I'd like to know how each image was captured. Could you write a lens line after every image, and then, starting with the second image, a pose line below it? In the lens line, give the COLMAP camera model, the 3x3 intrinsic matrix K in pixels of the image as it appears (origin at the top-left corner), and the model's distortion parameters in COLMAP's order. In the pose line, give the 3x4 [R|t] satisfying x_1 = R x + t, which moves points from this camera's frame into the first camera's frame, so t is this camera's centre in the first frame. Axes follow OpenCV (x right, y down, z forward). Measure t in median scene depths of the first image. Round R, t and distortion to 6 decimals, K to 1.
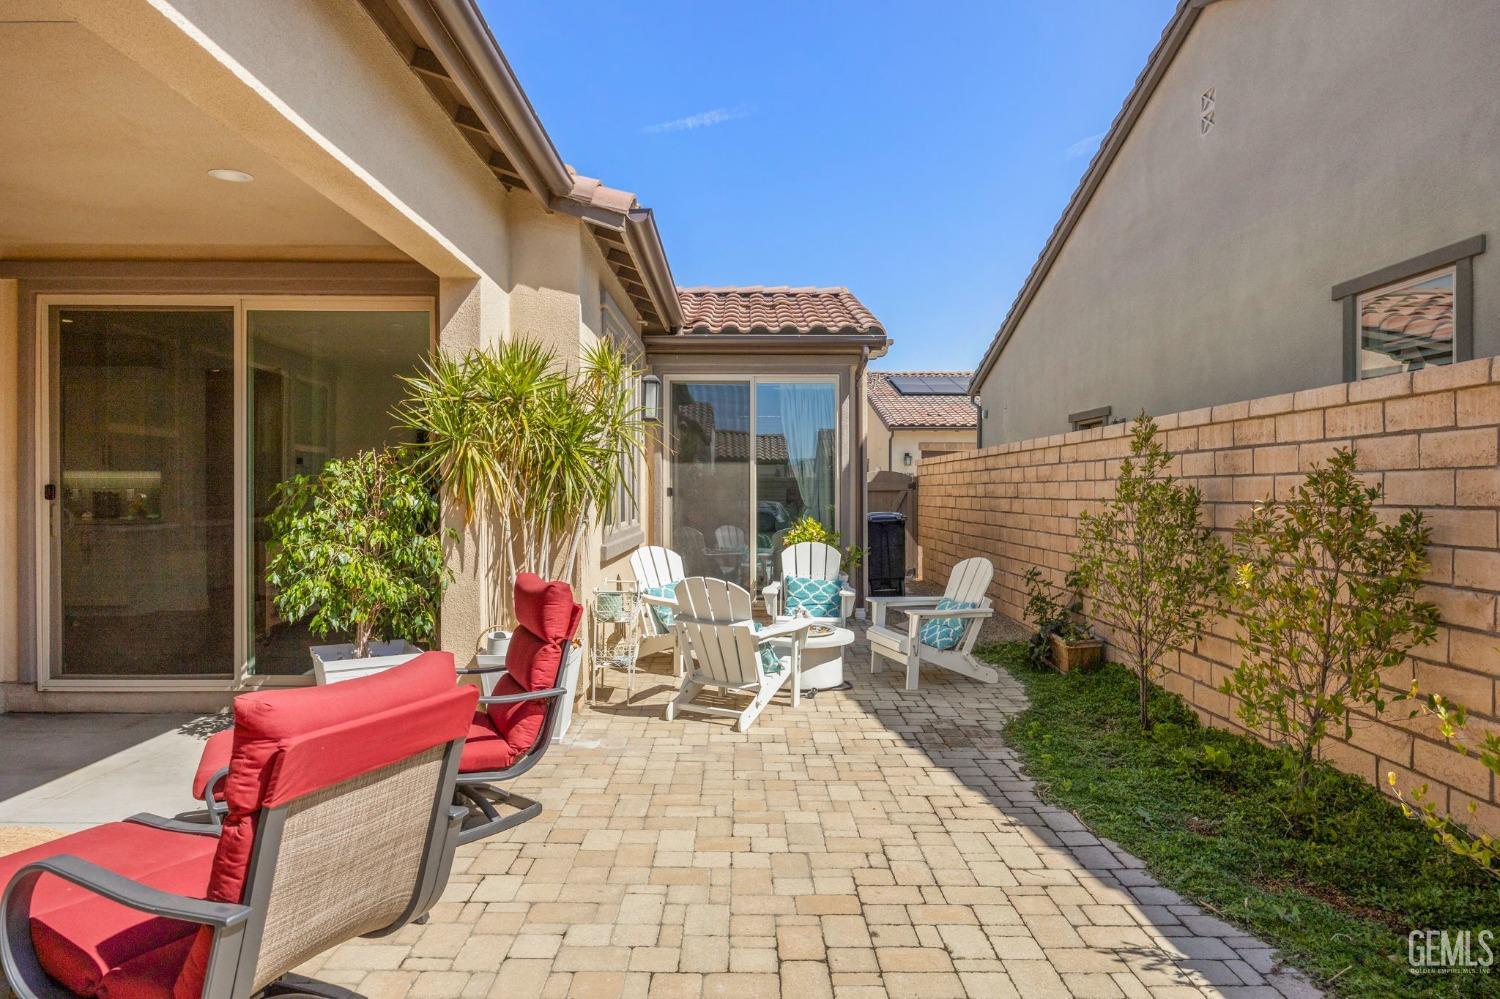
lens RADIAL K [[910.4, 0, 738.0], [0, 910.4, 497.4], [0, 0, 1]] dist [-0.003082, -0.000696]
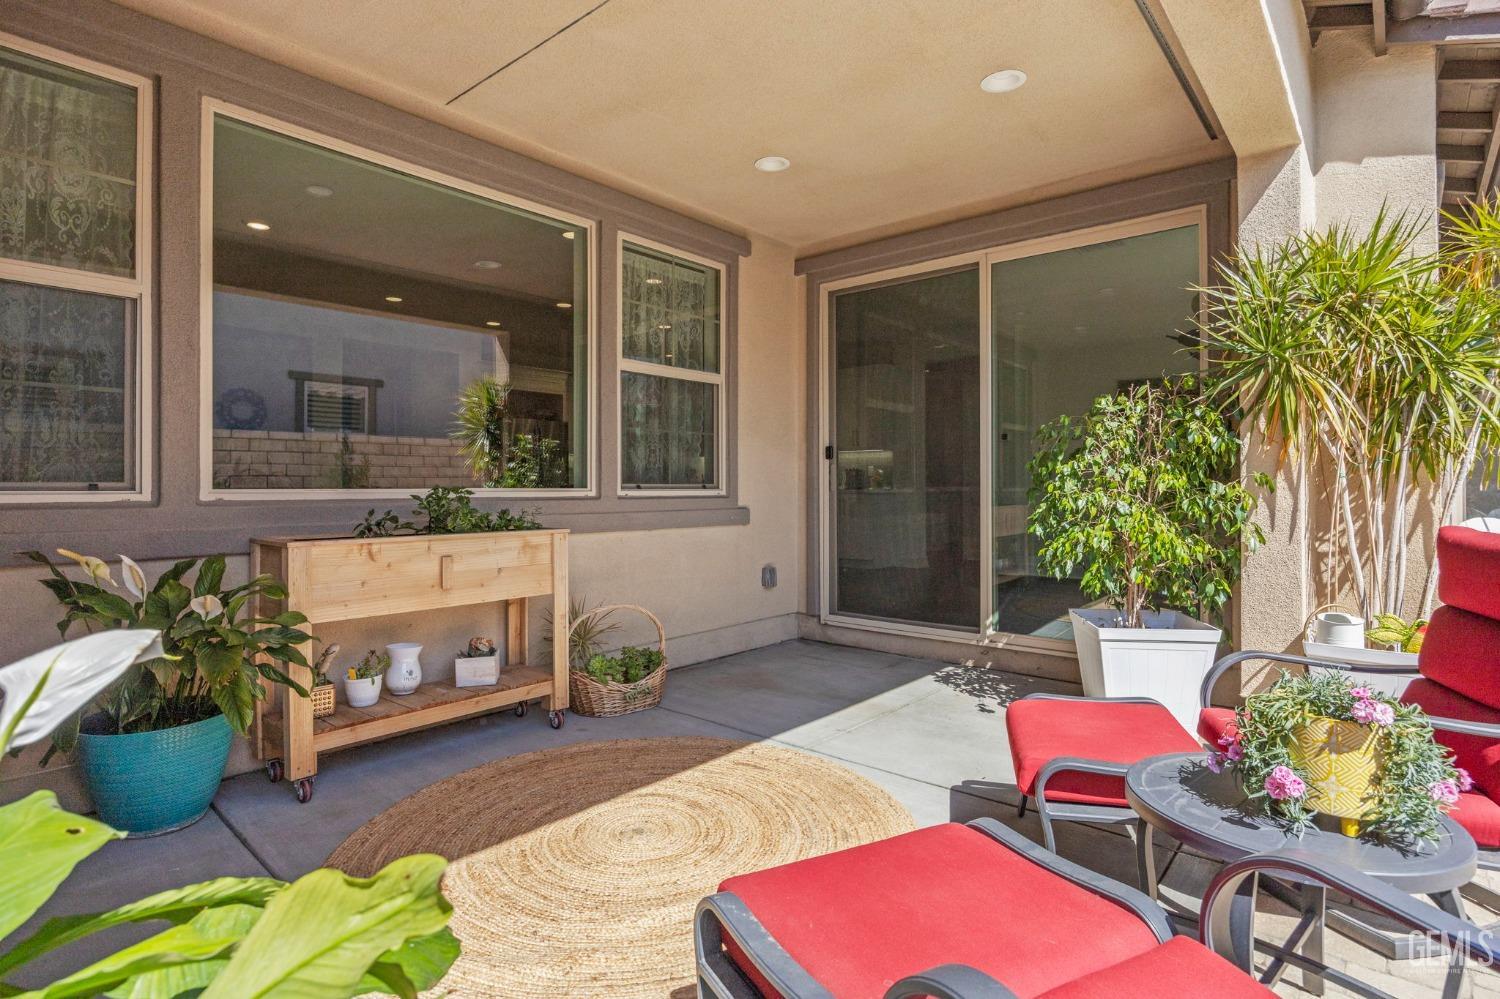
lens RADIAL K [[727.7, 0, 754.3], [0, 727.7, 492.3], [0, 0, 1]] dist [-0.004081, 0.000562]
pose [[0.755203, -0.004423, -0.655476, -0.217702], [0.001042, 0.999984, -0.005546, 0.049127], [0.655490, 0.003506, 0.755195, 0.232814]]
